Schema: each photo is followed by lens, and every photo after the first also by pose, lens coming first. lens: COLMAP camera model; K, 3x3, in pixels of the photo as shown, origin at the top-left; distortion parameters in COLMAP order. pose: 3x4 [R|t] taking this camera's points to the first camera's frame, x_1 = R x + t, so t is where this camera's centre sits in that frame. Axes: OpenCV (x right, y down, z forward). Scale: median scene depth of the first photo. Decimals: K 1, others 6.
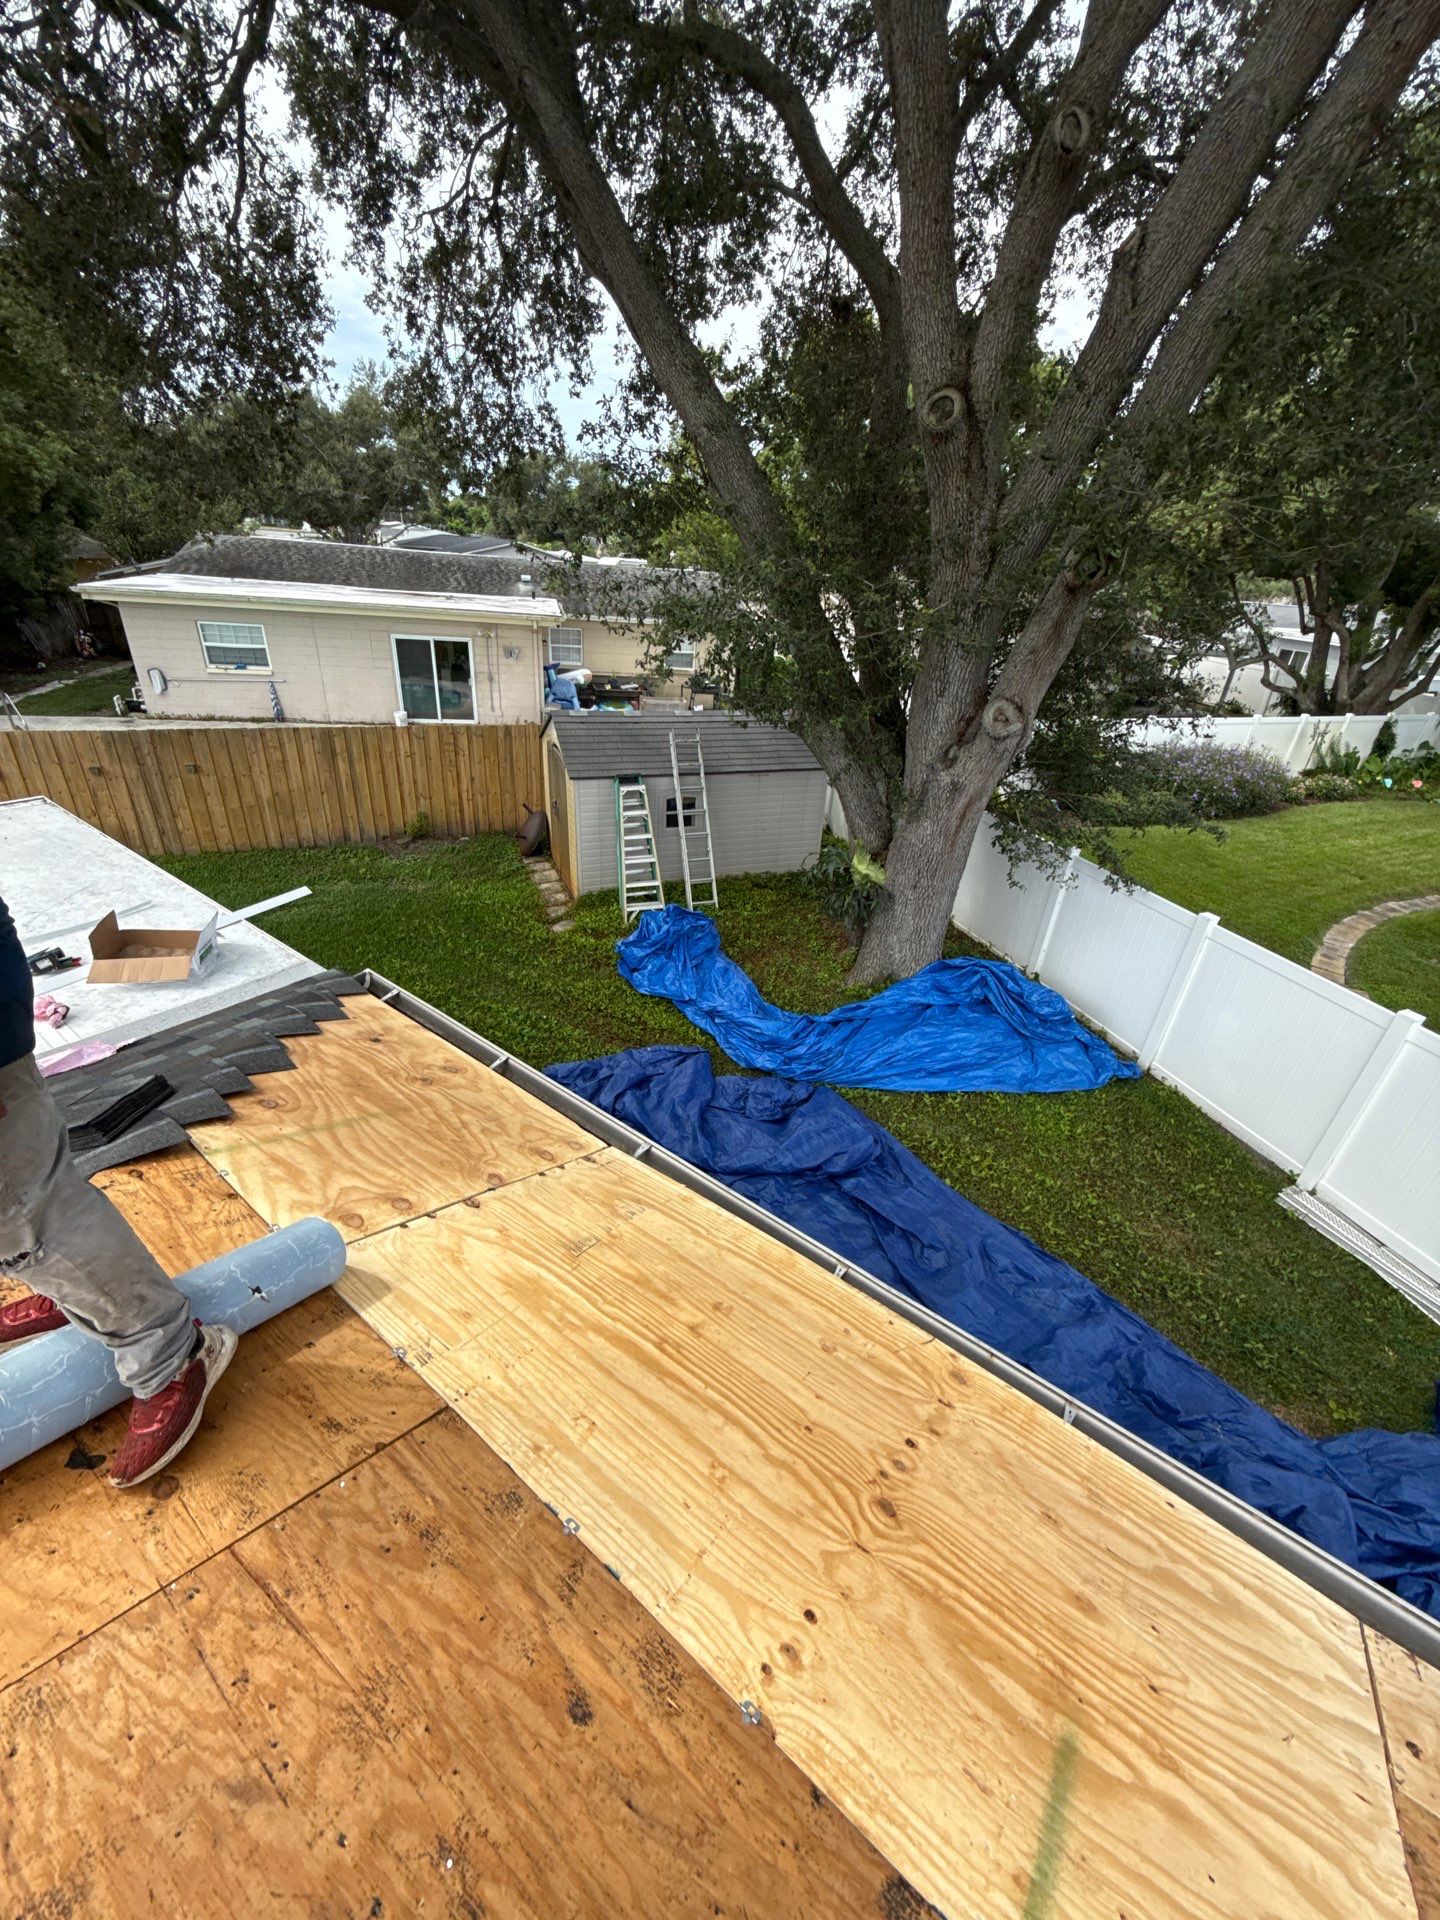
lens RADIAL K [[751.5, 0, 720.3], [0, 751.5, 972.6], [0, 0, 1]] dist [-0.000122, -0.000052]
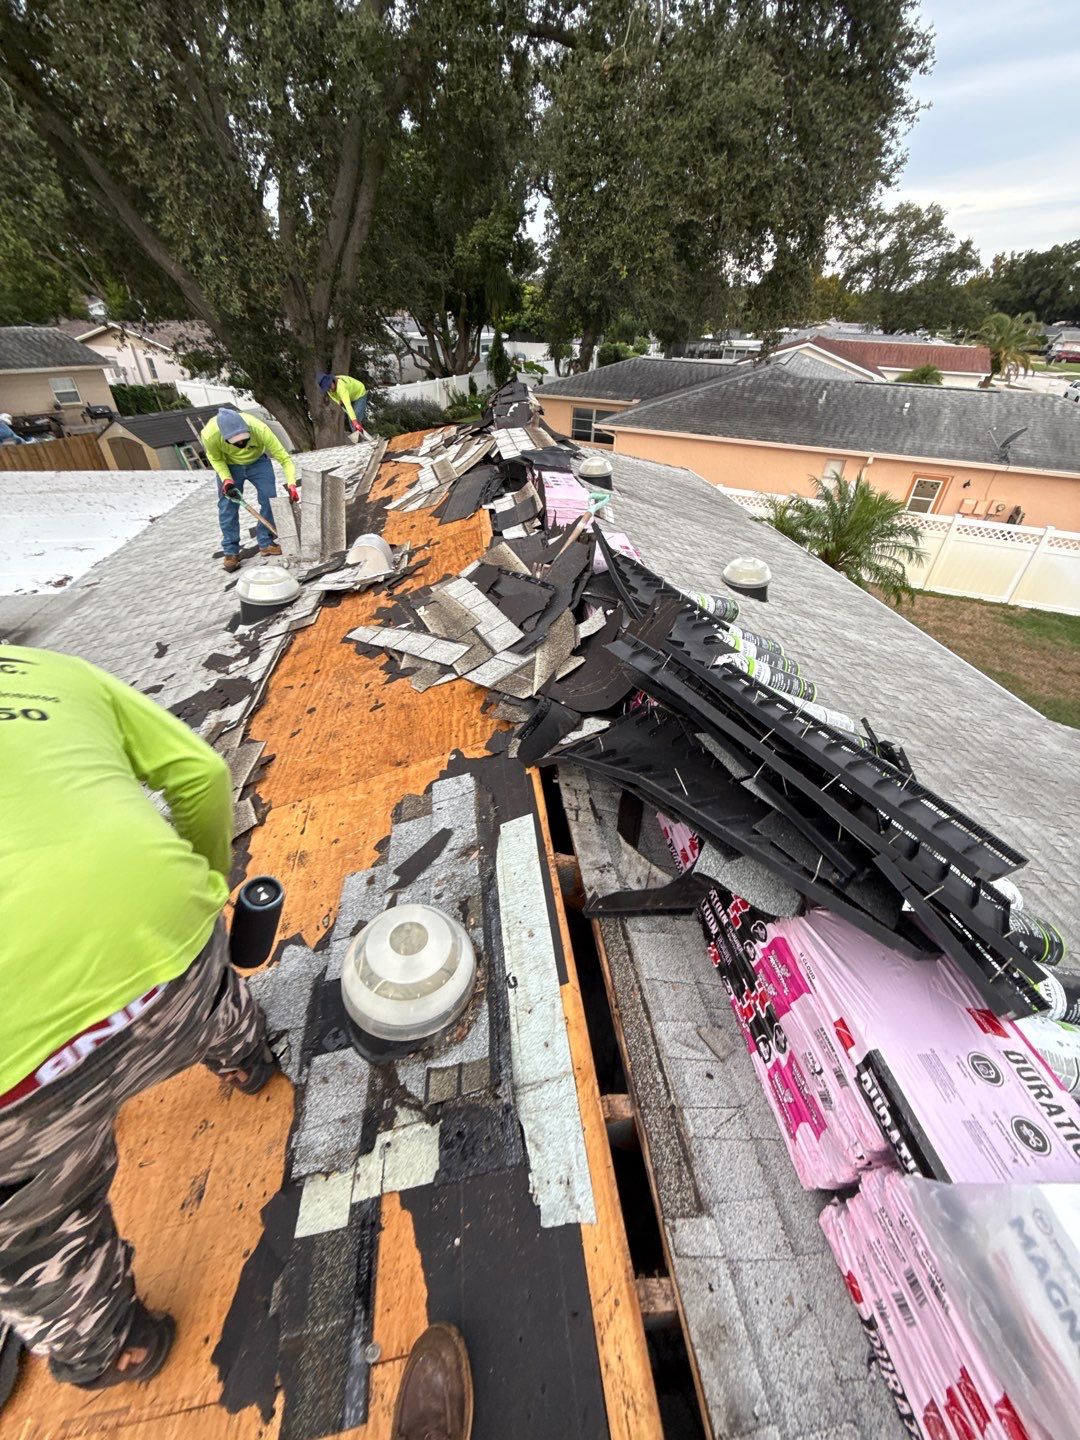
lens RADIAL K [[564.7, 0, 533.8], [0, 564.7, 724.9], [0, 0, 1]] dist [0.003605, 0.000167]
pose [[0.721209, -0.454810, 0.522500, -0.280348], [0.365258, 0.890577, 0.271034, 0.181832], [-0.588595, -0.004625, 0.808415, -0.422728]]
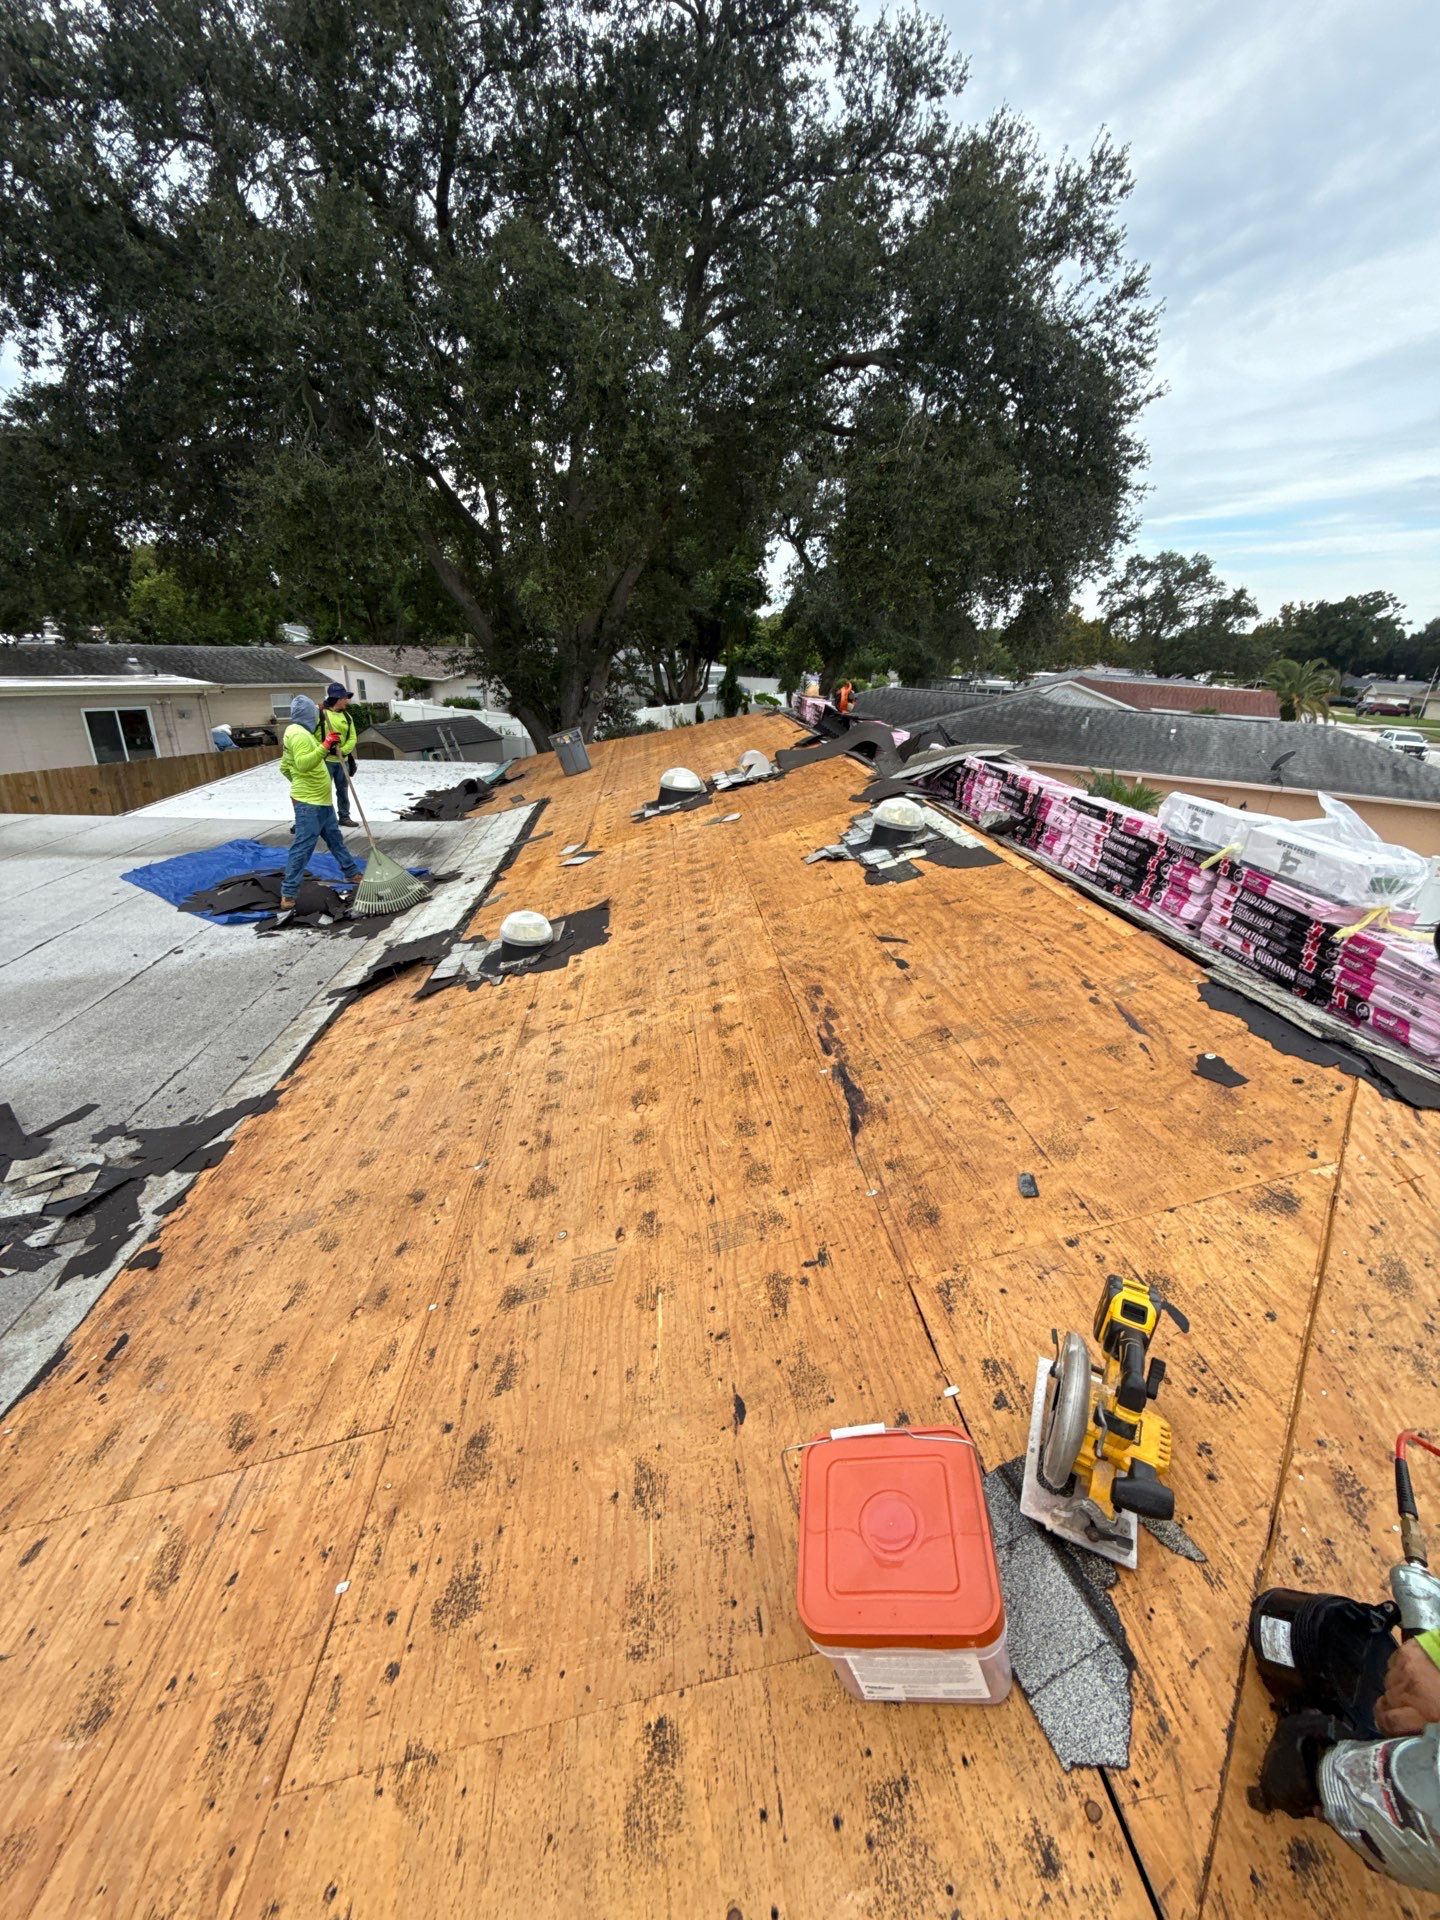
lens RADIAL K [[751.5, 0, 720.3], [0, 751.5, 972.6], [0, 0, 1]] dist [-0.000122, -0.000052]
pose [[0.744156, -0.304985, 0.594320, -0.448736], [0.338664, 0.939125, 0.057881, 0.227963], [-0.575794, 0.158203, 0.802143, -0.498956]]
